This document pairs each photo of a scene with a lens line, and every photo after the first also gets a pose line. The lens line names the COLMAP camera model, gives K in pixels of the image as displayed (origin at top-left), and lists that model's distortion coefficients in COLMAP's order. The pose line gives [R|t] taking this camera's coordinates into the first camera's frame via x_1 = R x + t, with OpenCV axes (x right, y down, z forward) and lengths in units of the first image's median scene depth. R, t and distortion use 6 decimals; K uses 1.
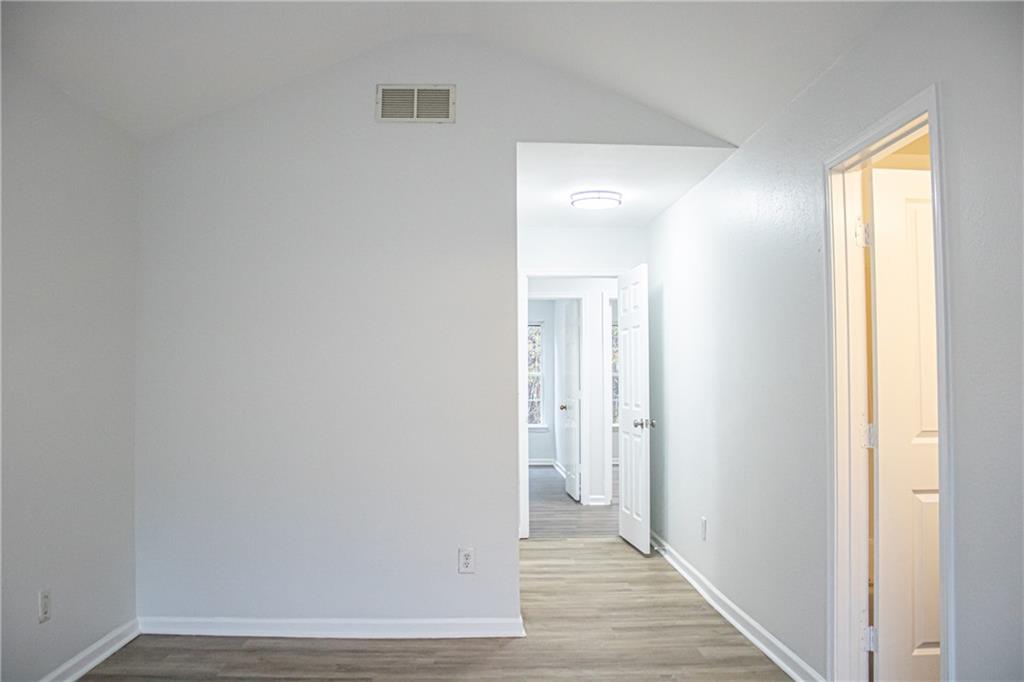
lens RADIAL K [[847.3, 0, 504.4], [0, 847.3, 336.6], [0, 0, 1]] dist [-0.147865, 0.103310]
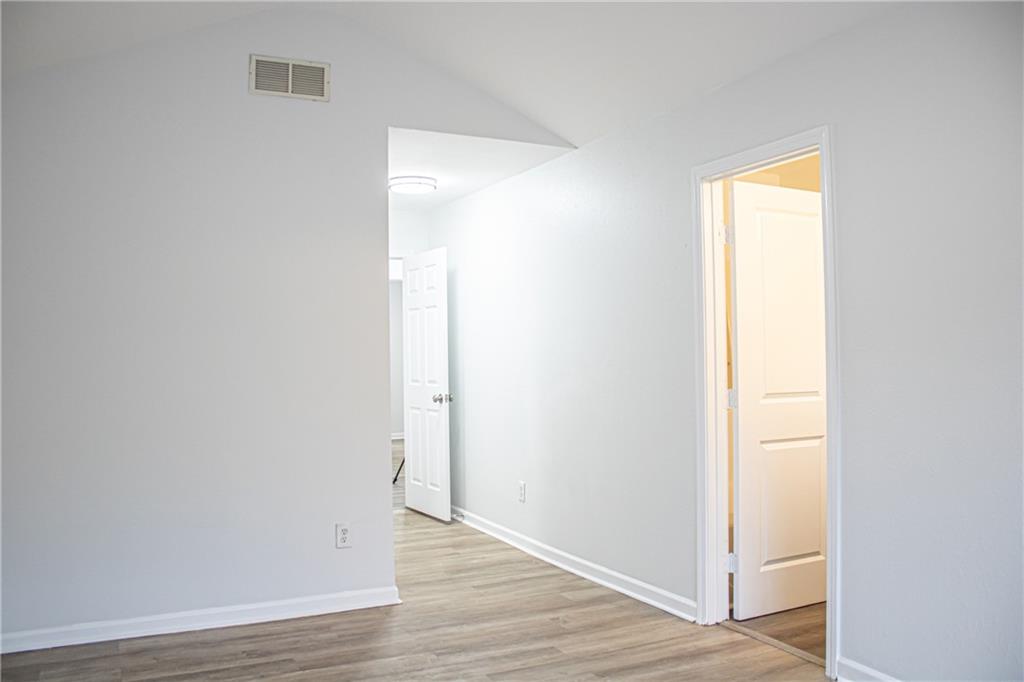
lens RADIAL K [[847.3, 0, 520.6], [0, 847.3, 339.6], [0, 0, 1]] dist [-0.147865, 0.103310]
pose [[0.911175, -0.004699, 0.411994, -0.261545], [-0.006748, 0.999631, 0.026326, 0.000984], [-0.411965, -0.026767, 0.910806, -0.006080]]
